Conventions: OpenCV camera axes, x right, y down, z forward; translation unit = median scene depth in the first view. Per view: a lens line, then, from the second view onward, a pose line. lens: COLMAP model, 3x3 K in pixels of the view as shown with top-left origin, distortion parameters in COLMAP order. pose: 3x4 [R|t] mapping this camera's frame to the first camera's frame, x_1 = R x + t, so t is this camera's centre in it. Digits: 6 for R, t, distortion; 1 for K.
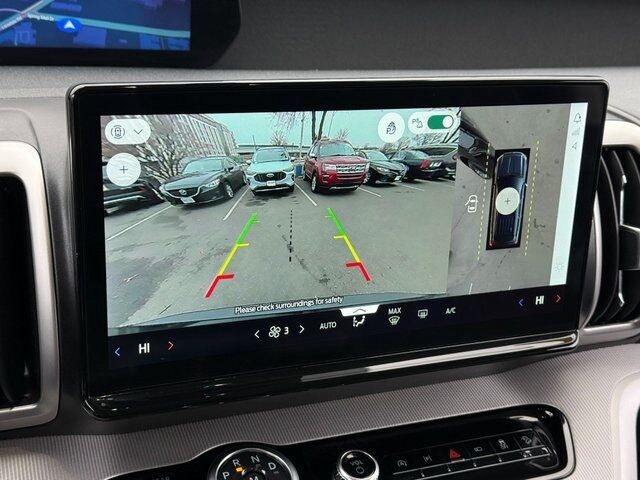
lens RADIAL K [[924.3, 0, 320.0], [0, 924.3, 240.0], [0, 0, 1]] dist [0.025238, 0.012151]
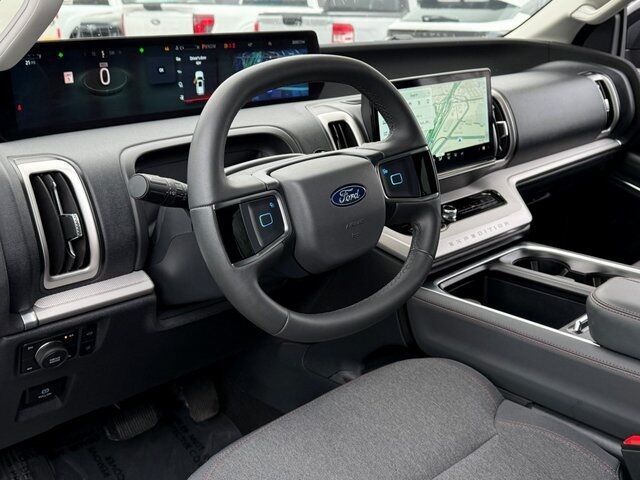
lens RADIAL K [[703.8, 0, 320.0], [0, 703.8, 240.0], [0, 0, 1]] dist [-0.005196, -0.022228]
pose [[0.927774, -0.215707, 0.304475, -0.901334], [0.240663, 0.969495, -0.046489, 0.301595], [-0.285159, 0.116408, 0.951385, -0.842530]]
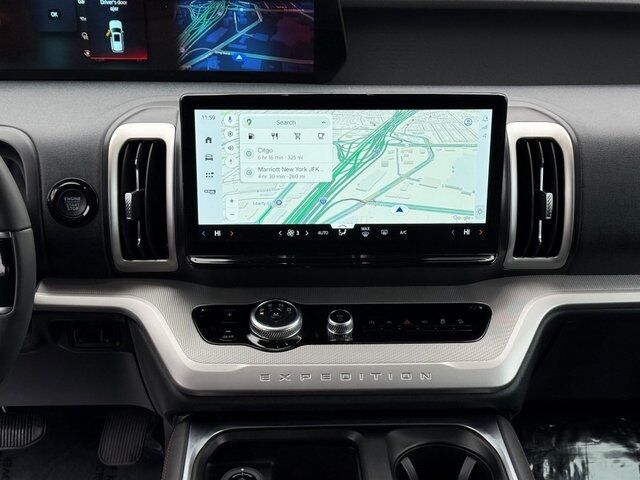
lens RADIAL K [[964.0, 0, 320.0], [0, 964.0, 240.0], [0, 0, 1]] dist [0.034076, 0.061052]
pose [[0.932818, 0.065605, -0.354326, 0.556353], [-0.070991, 0.997474, -0.002209, 0.094337], [0.353287, 0.027215, 0.935119, -0.606531]]
